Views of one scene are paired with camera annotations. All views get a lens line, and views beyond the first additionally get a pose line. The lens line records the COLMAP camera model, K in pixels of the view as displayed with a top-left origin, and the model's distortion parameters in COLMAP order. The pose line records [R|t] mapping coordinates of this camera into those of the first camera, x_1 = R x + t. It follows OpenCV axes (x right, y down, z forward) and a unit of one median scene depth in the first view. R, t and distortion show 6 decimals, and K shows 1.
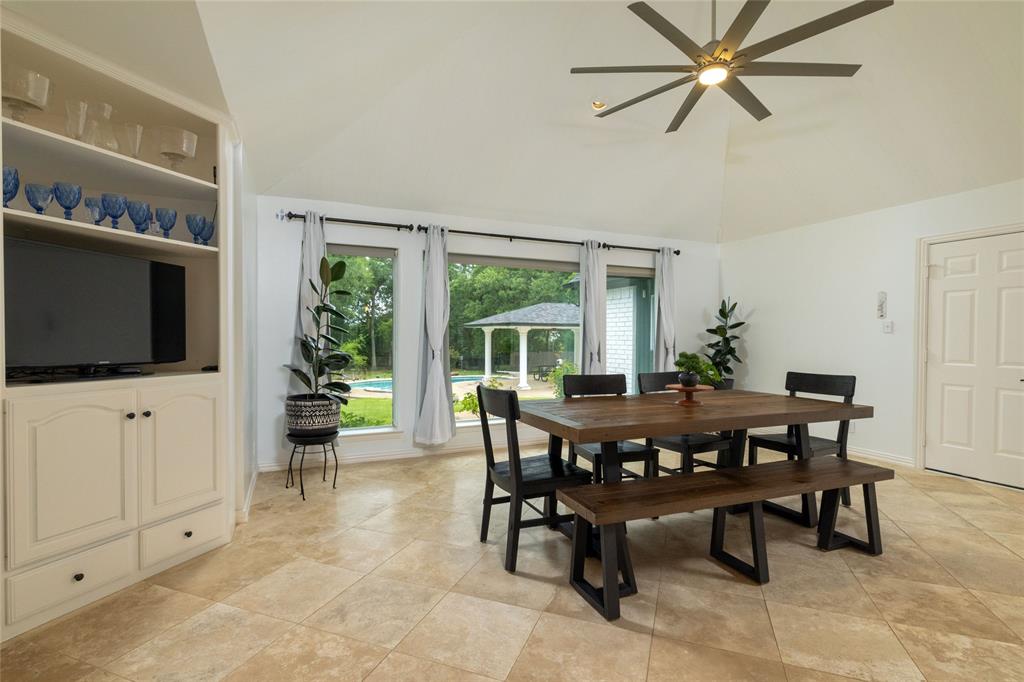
lens RADIAL K [[495.9, 0, 507.3], [0, 495.9, 341.0], [0, 0, 1]] dist [0.004792, -0.001040]
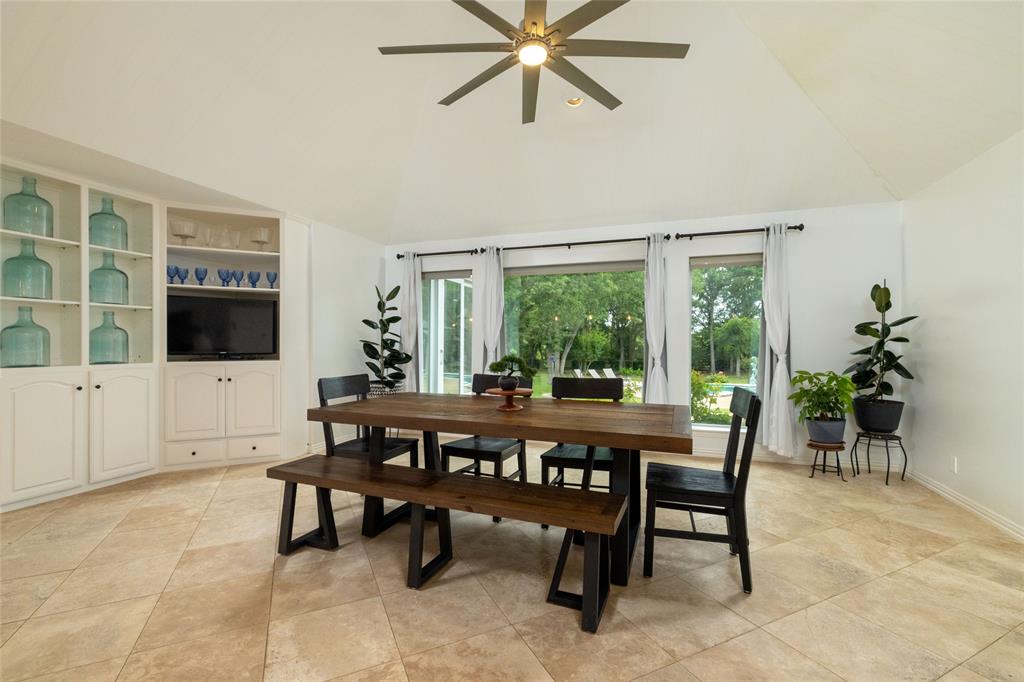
lens RADIAL K [[452.7, 0, 506.3], [0, 452.7, 347.1], [0, 0, 1]] dist [-0.014992, 0.000412]
pose [[0.715984, 0.003242, -0.698109, 0.680468], [-0.003252, 0.999994, 0.001308, 0.006697], [0.698109, 0.001334, 0.715990, 0.265230]]
